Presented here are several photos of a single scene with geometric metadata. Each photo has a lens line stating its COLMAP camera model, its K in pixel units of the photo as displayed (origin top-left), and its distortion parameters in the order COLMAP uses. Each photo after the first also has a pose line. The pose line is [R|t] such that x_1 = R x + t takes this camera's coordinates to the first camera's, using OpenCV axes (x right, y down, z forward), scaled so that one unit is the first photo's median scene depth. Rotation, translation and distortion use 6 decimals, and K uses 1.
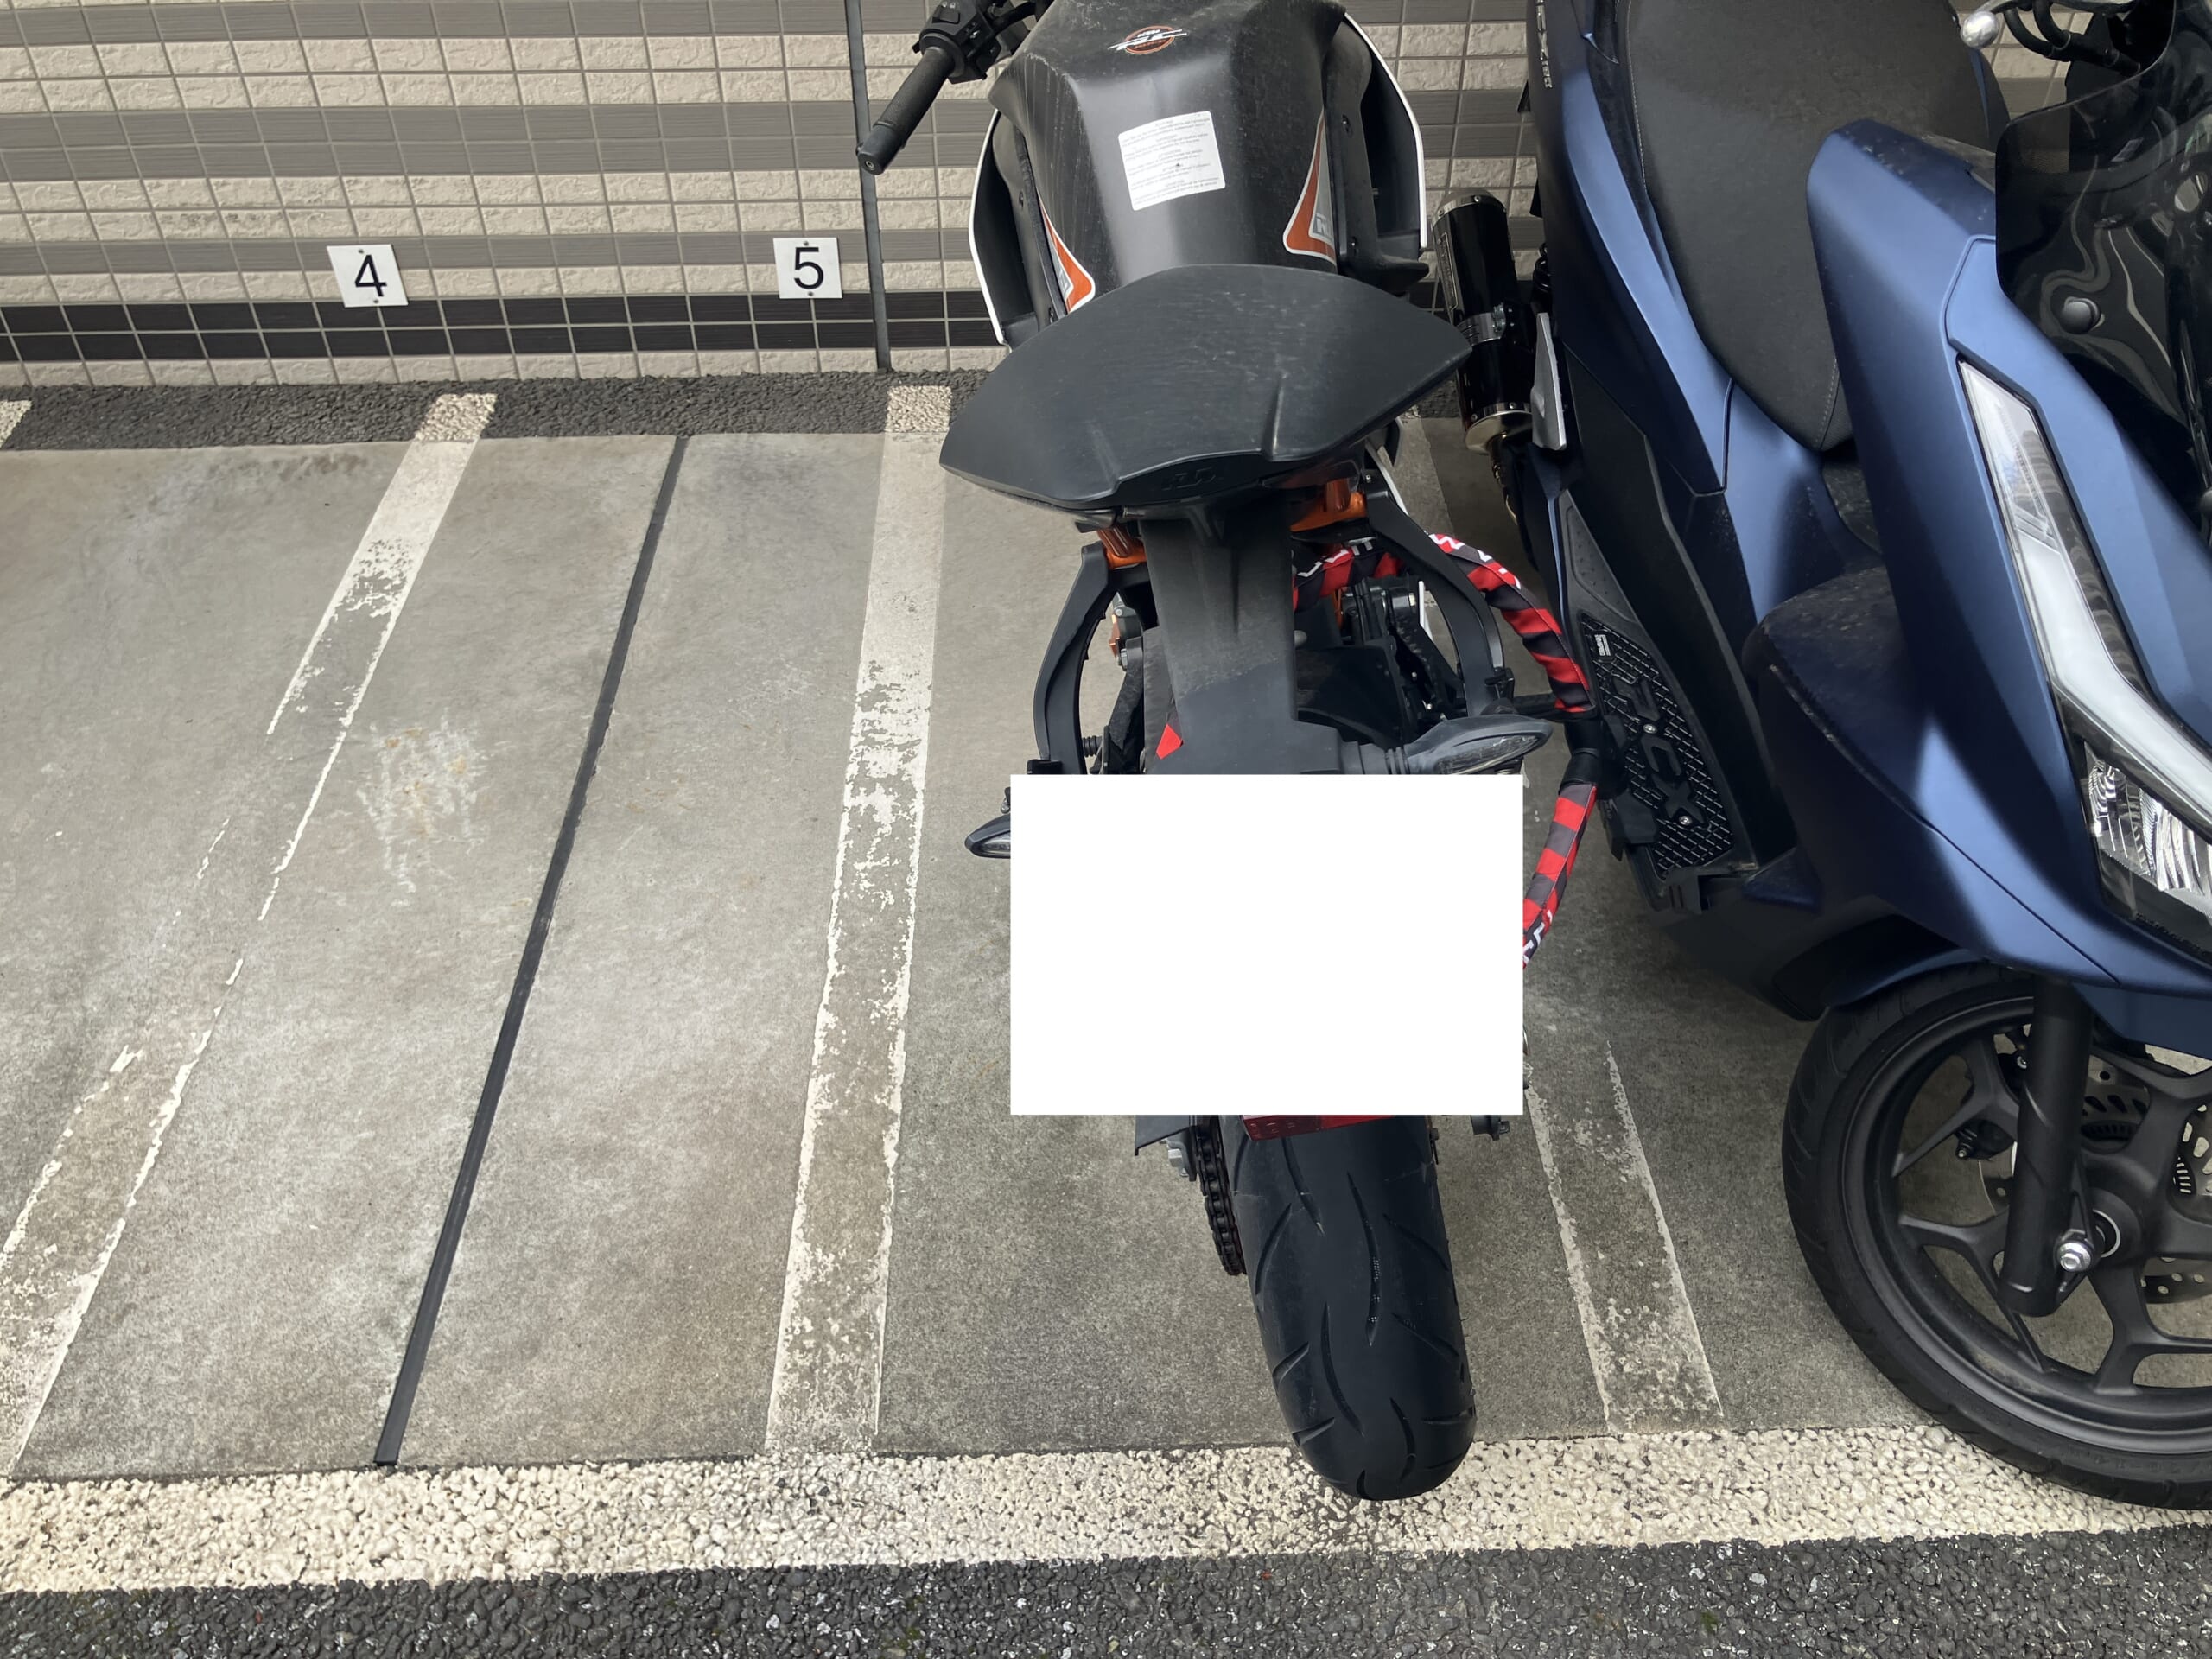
lens RADIAL K [[1837.5, 0, 1134.8], [0, 1837.5, 813.8], [0, 0, 1]] dist [0.013752, 0.004629]
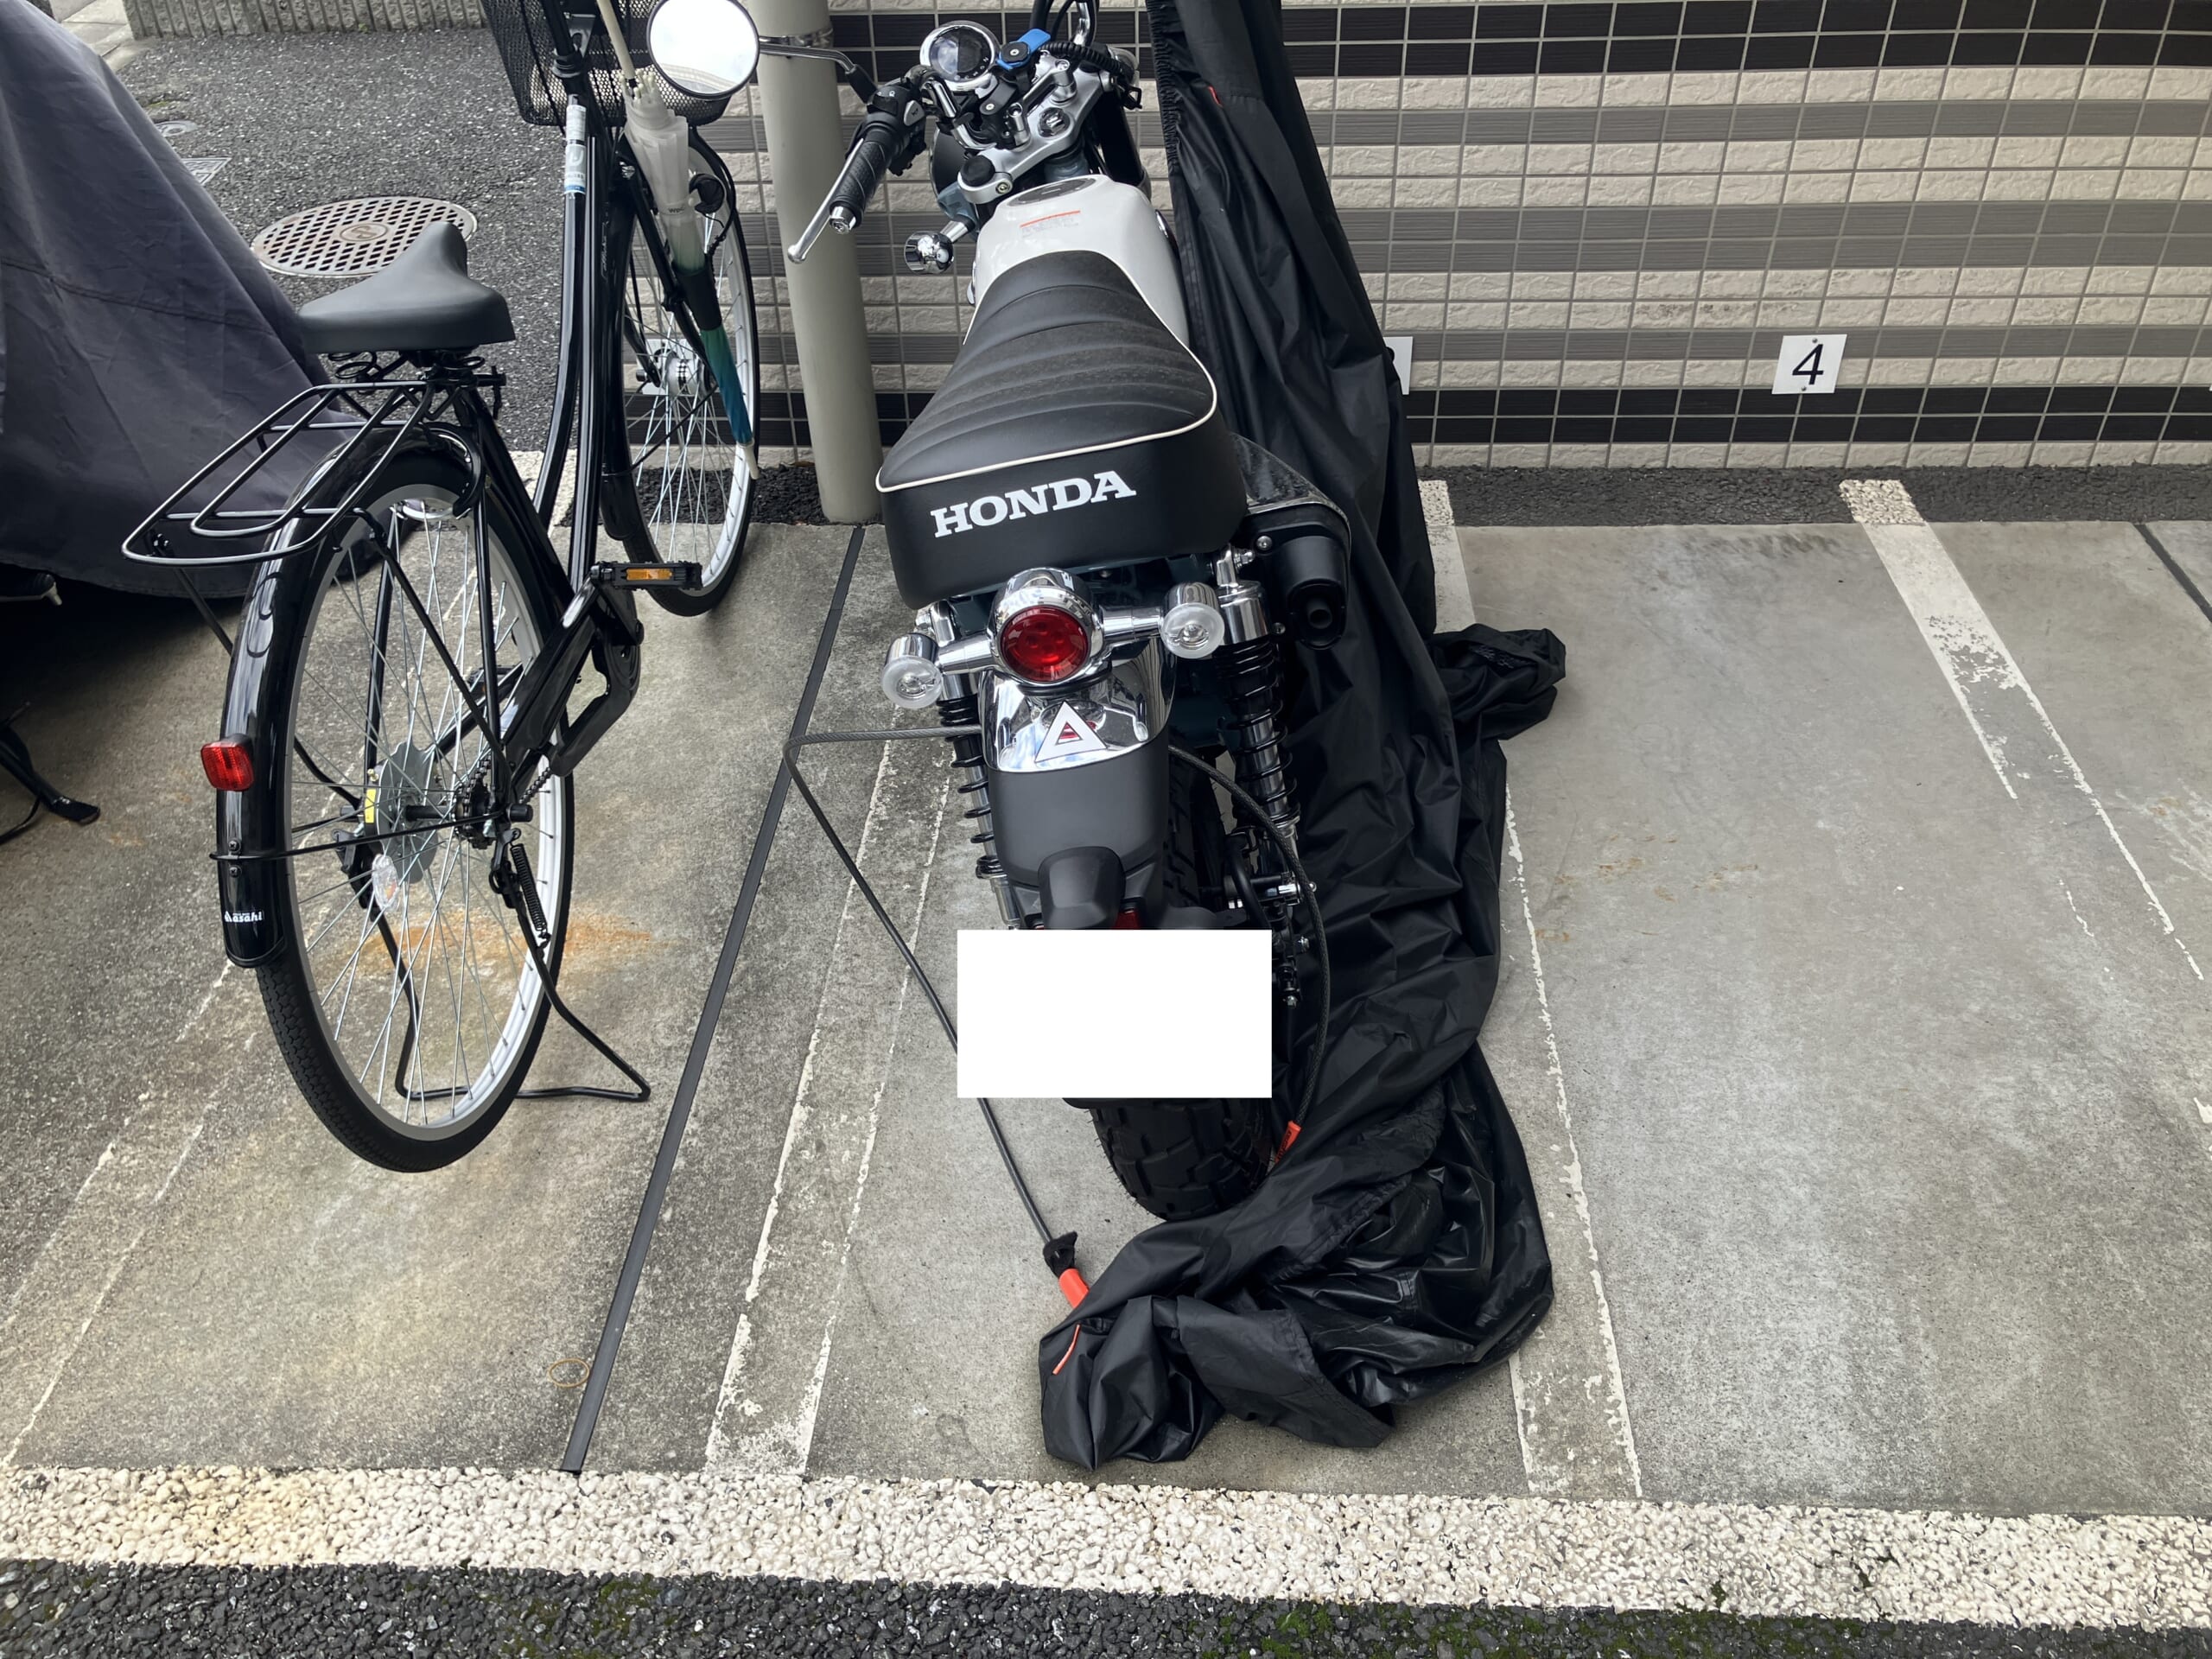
lens RADIAL K [[1807.0, 0, 1106.0], [0, 1807.0, 829.5], [0, 0, 1]] dist [0.013482, 0.006100]
pose [[0.997182, 0.032685, -0.067520, -0.801305], [-0.036204, 0.998013, -0.051572, 0.038761], [0.065700, 0.053871, 0.996384, -0.027772]]
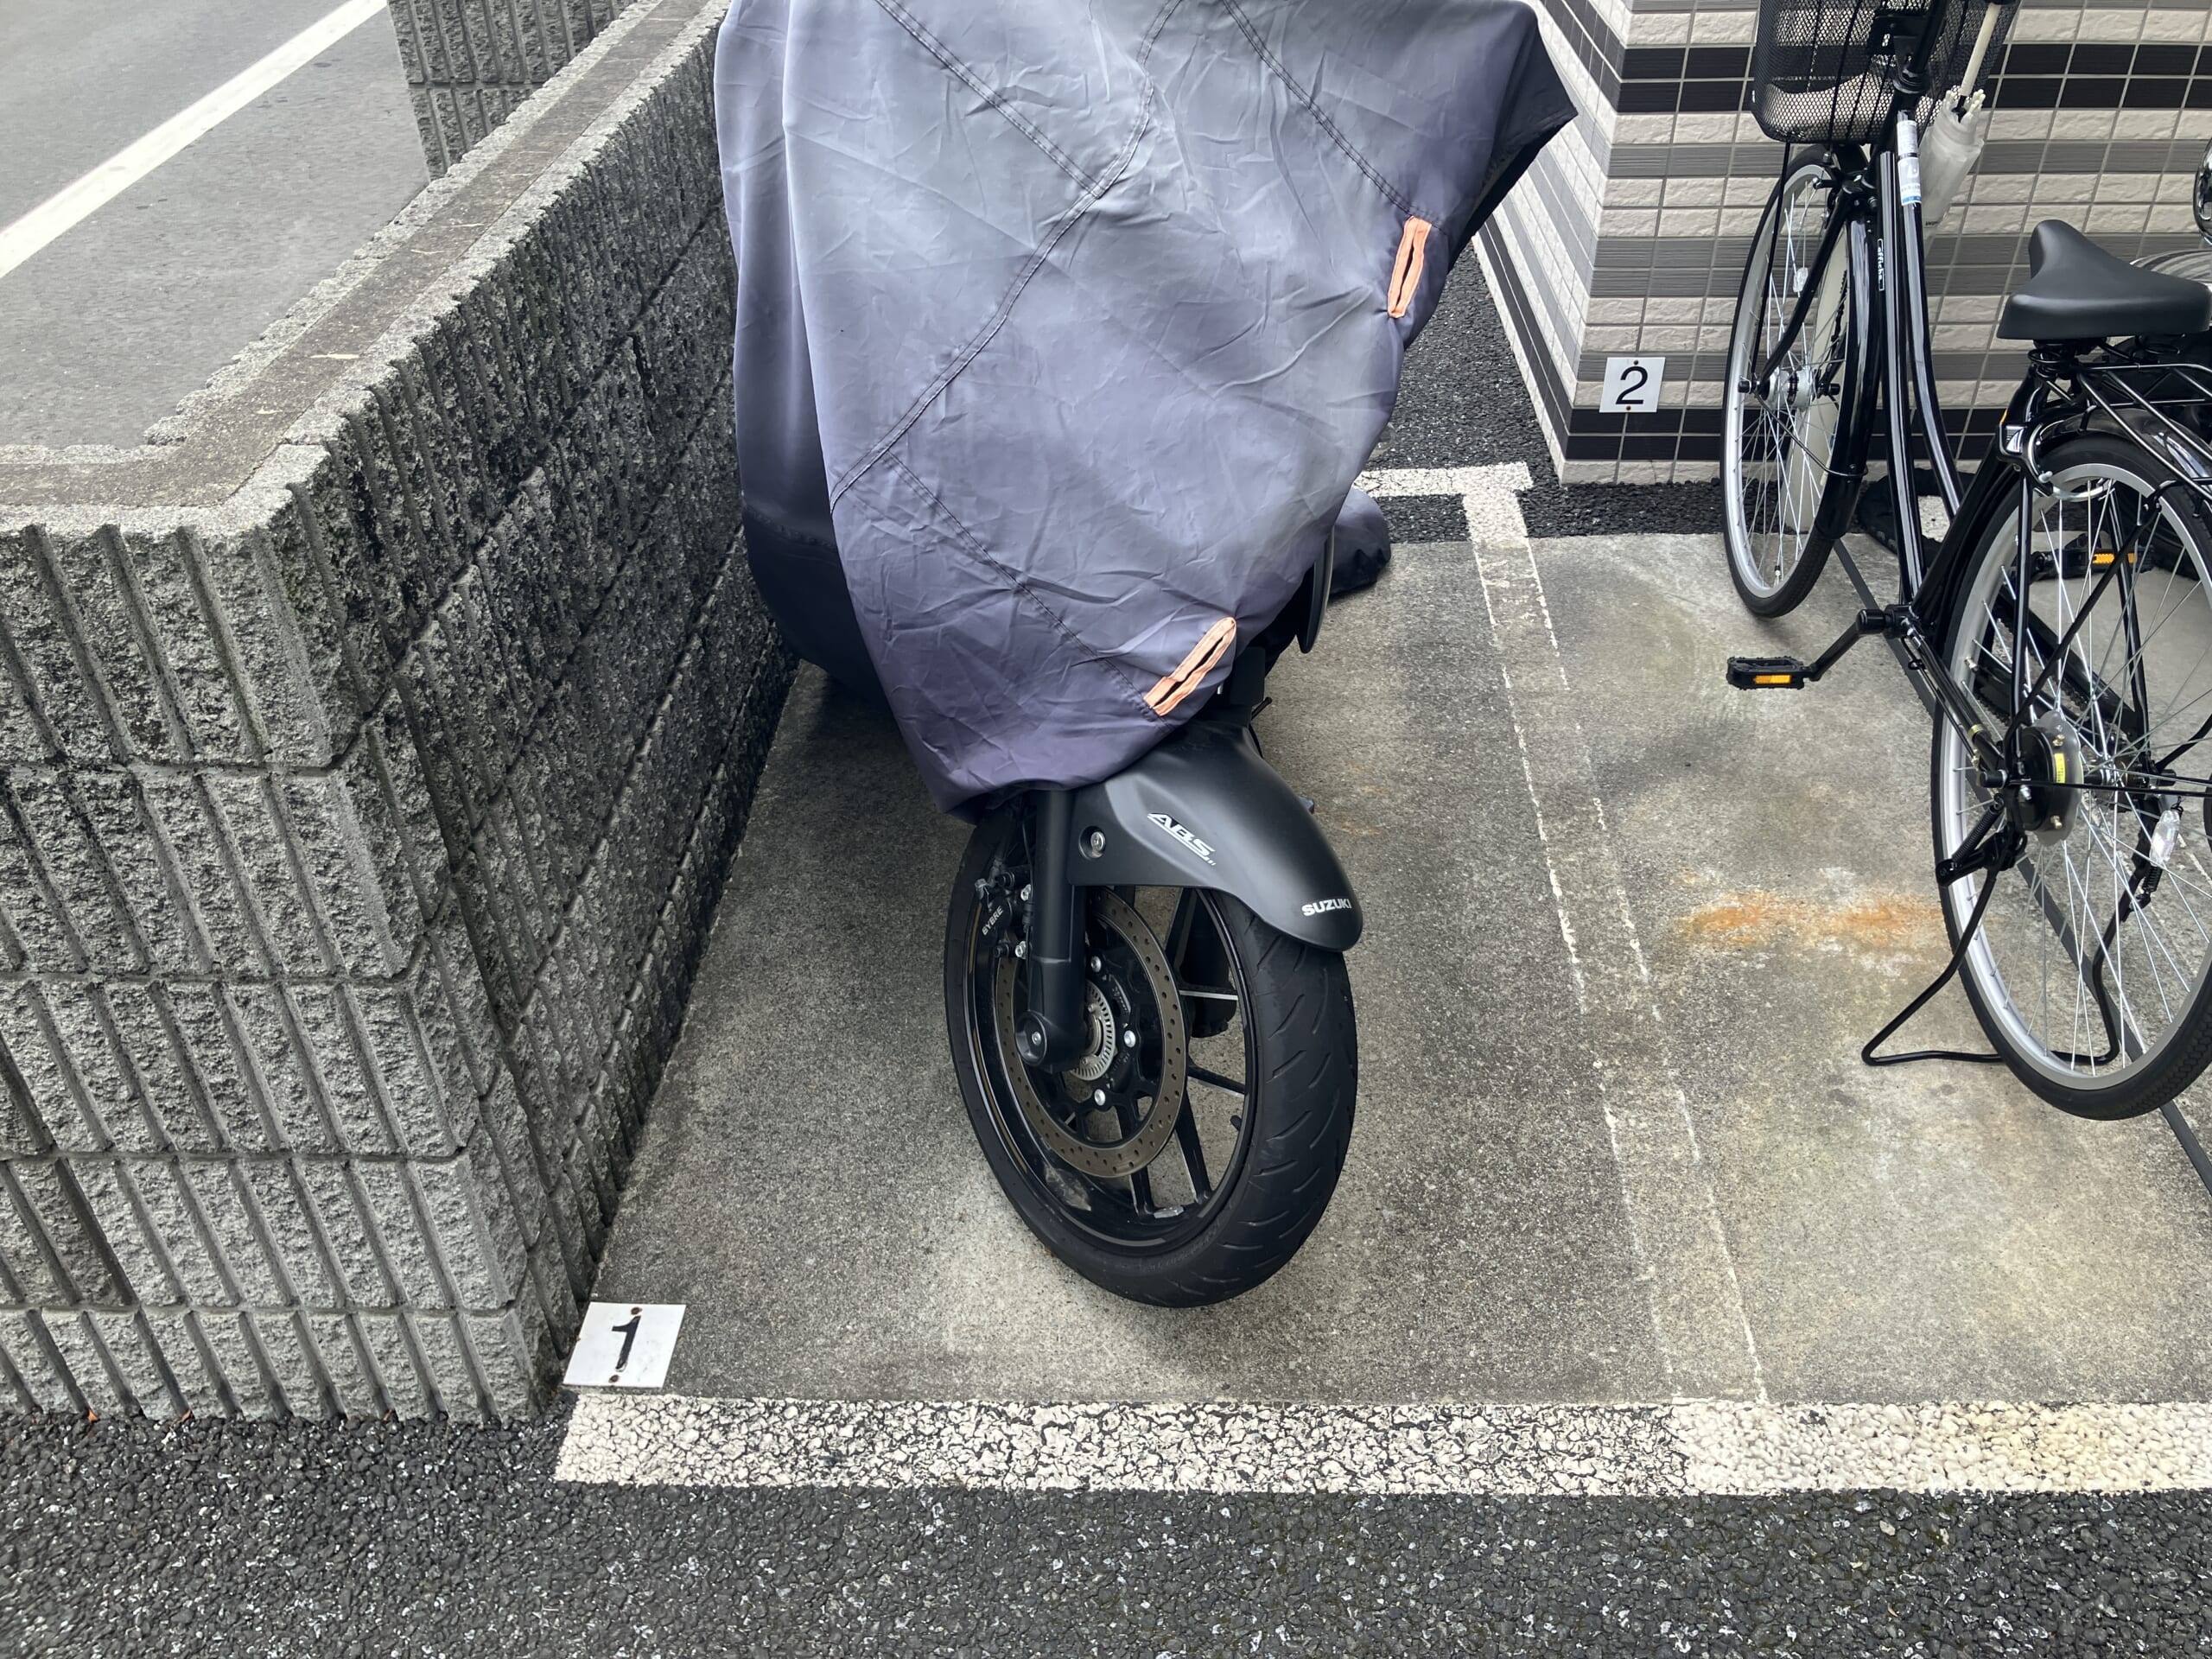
lens RADIAL K [[1809.1, 0, 1146.6], [0, 1809.1, 826.6], [0, 0, 1]] dist [0.044433, -0.062781]
pose [[0.999044, 0.027824, -0.033716, -1.440042], [-0.030597, 0.995933, -0.084738, 0.097367], [0.031221, 0.085689, 0.995833, -0.090525]]
